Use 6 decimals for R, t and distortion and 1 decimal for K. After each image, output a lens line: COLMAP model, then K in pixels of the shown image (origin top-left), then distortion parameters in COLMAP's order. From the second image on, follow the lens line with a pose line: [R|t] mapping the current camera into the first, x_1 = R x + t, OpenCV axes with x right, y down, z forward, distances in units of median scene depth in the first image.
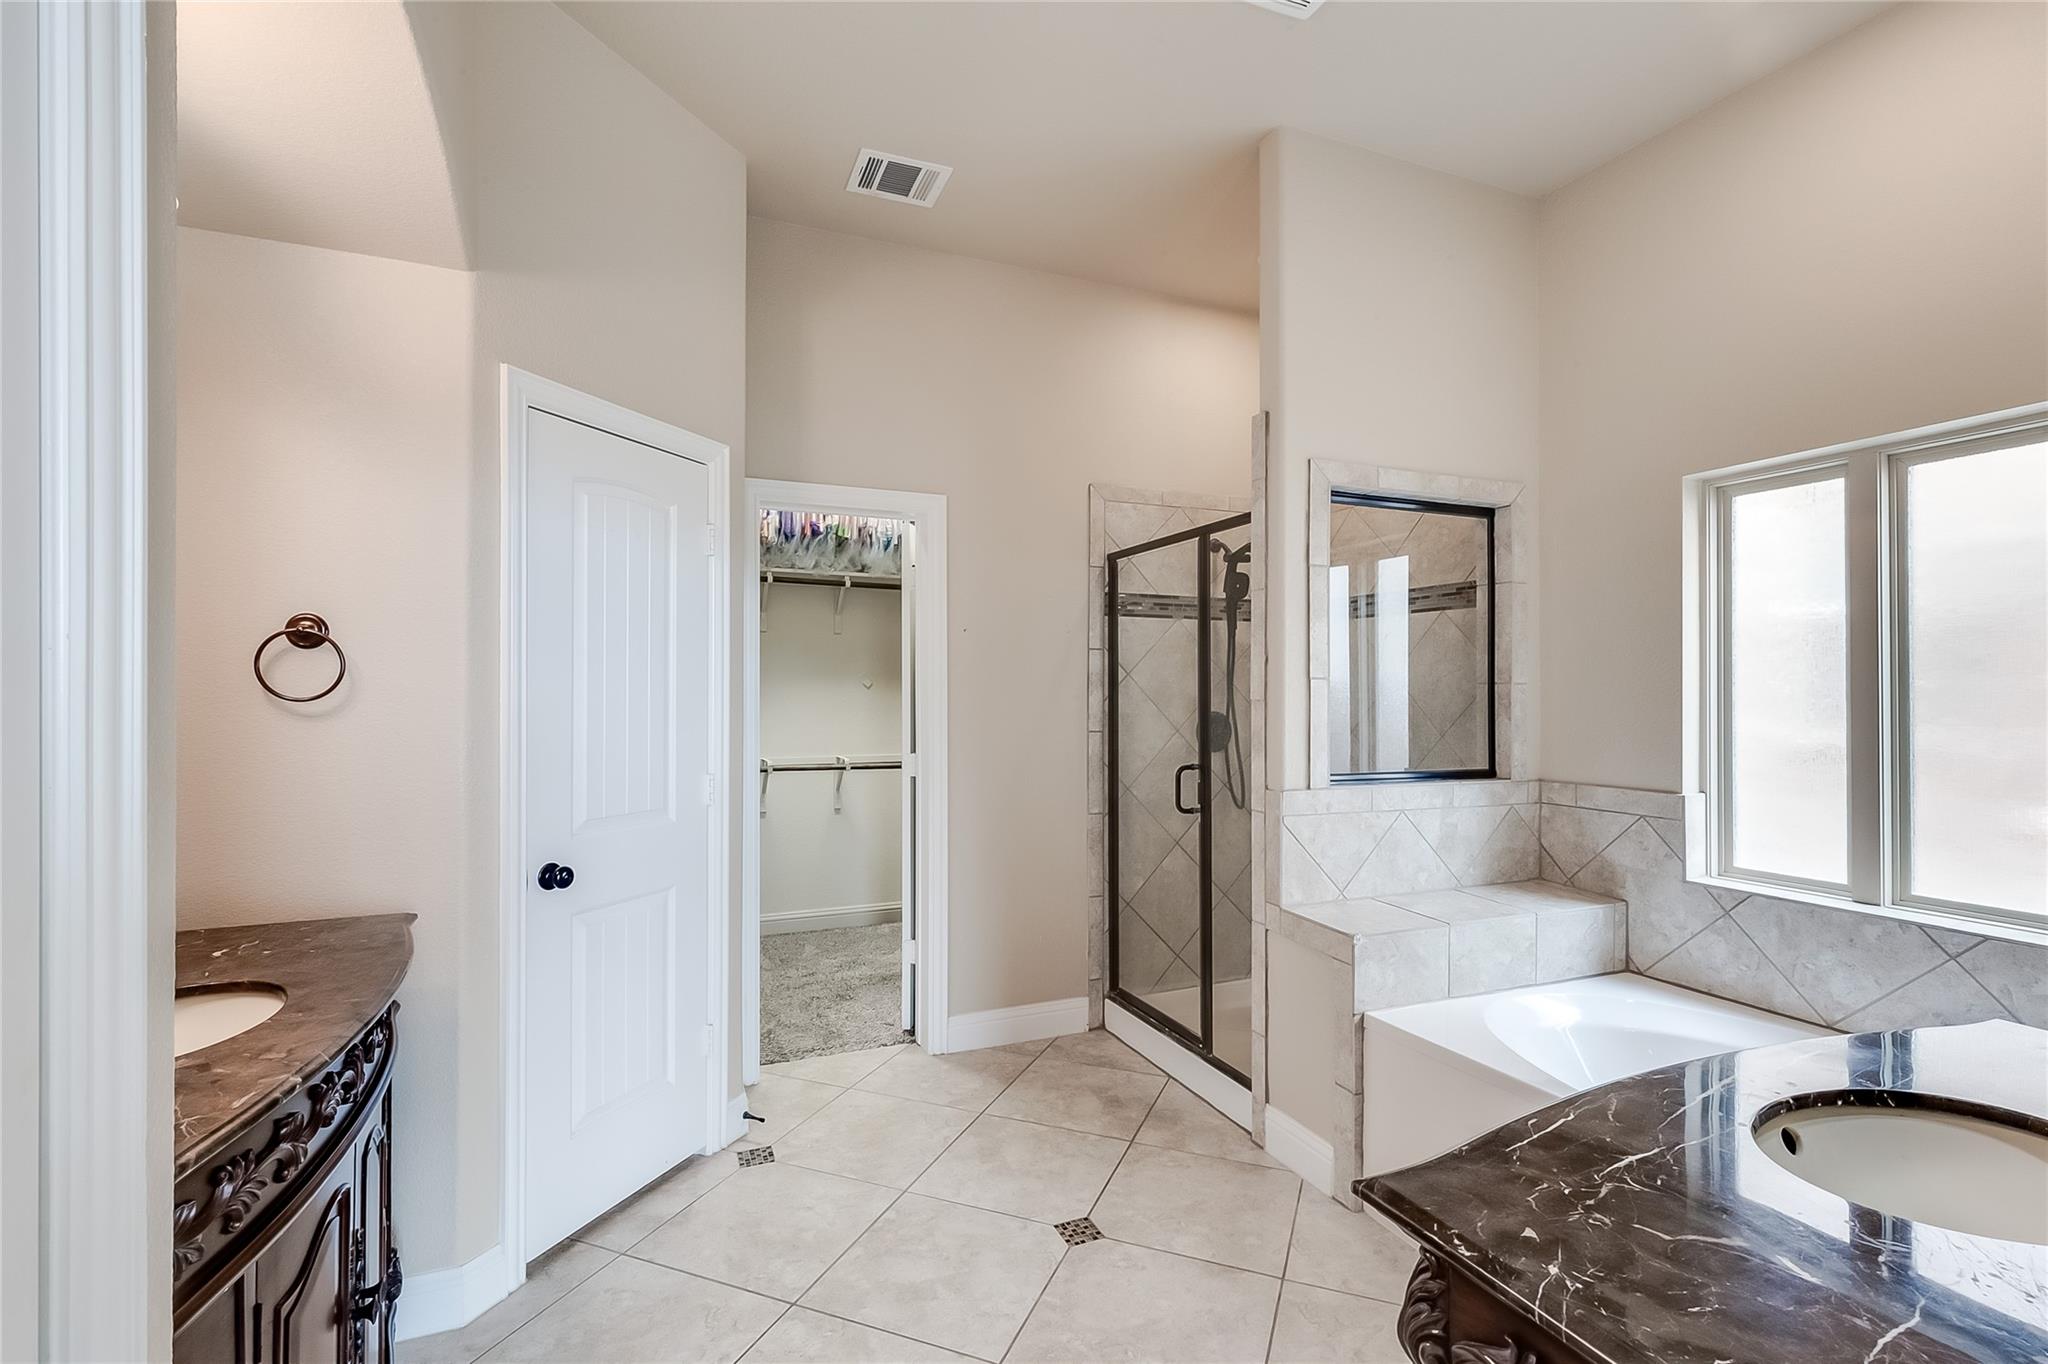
lens RADIAL K [[922.6, 0, 1023.1], [0, 922.6, 660.0], [0, 0, 1]] dist [0.004769, -0.001128]
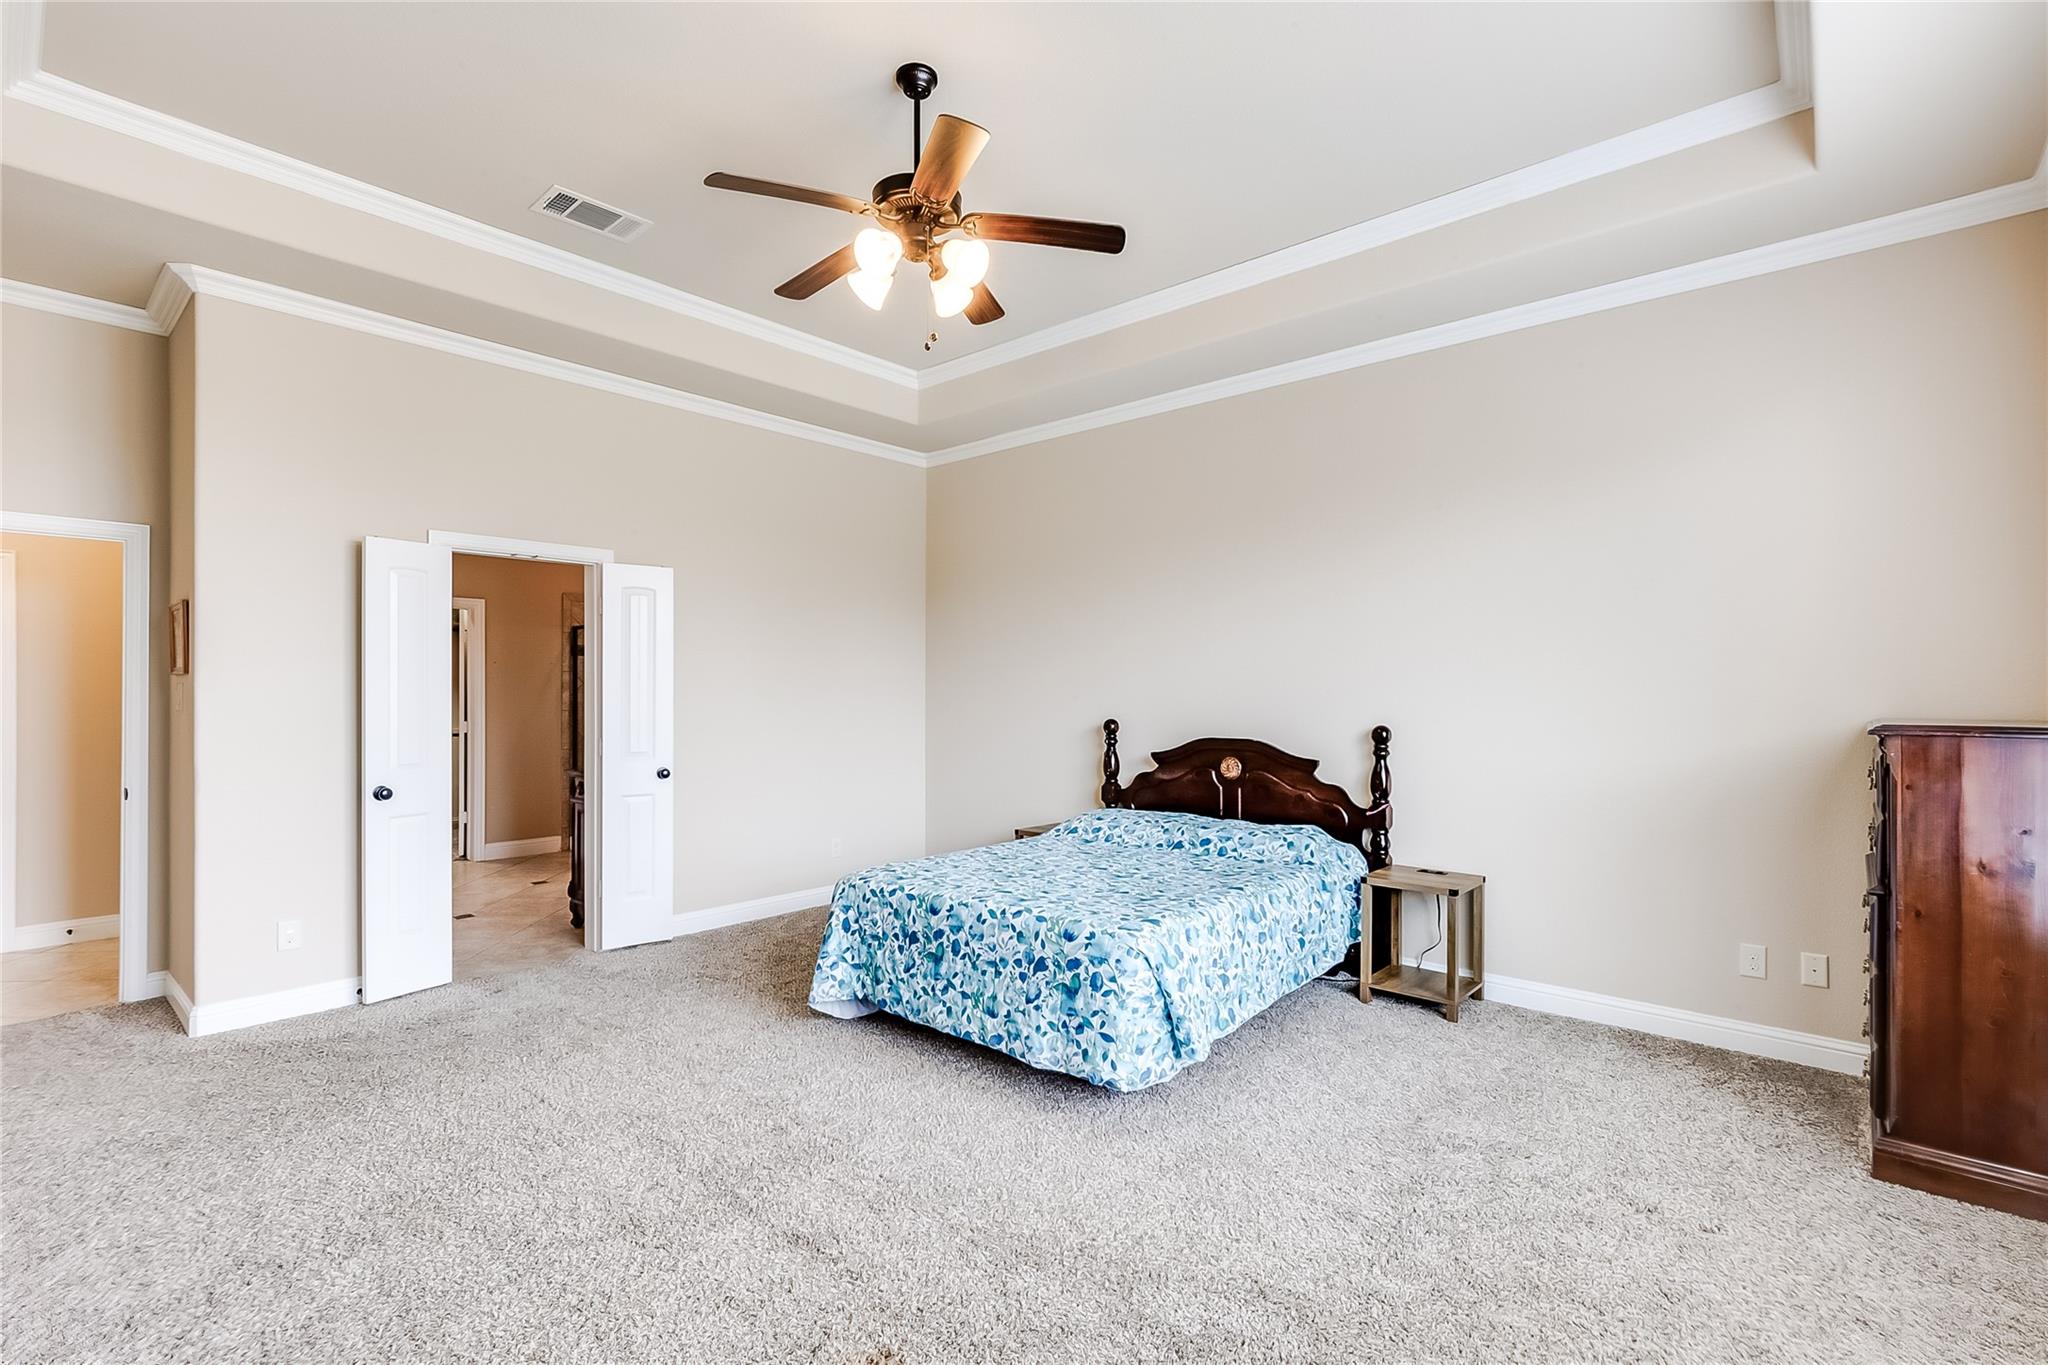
lens RADIAL K [[922.6, 0, 1034.0], [0, 922.6, 689.4], [0, 0, 1]] dist [0.004769, -0.001128]
pose [[0.960462, 0.002076, 0.278404, 0.521259], [-0.001207, 0.999994, -0.003293, 0.035535], [-0.278409, 0.002827, 0.960458, -1.340041]]
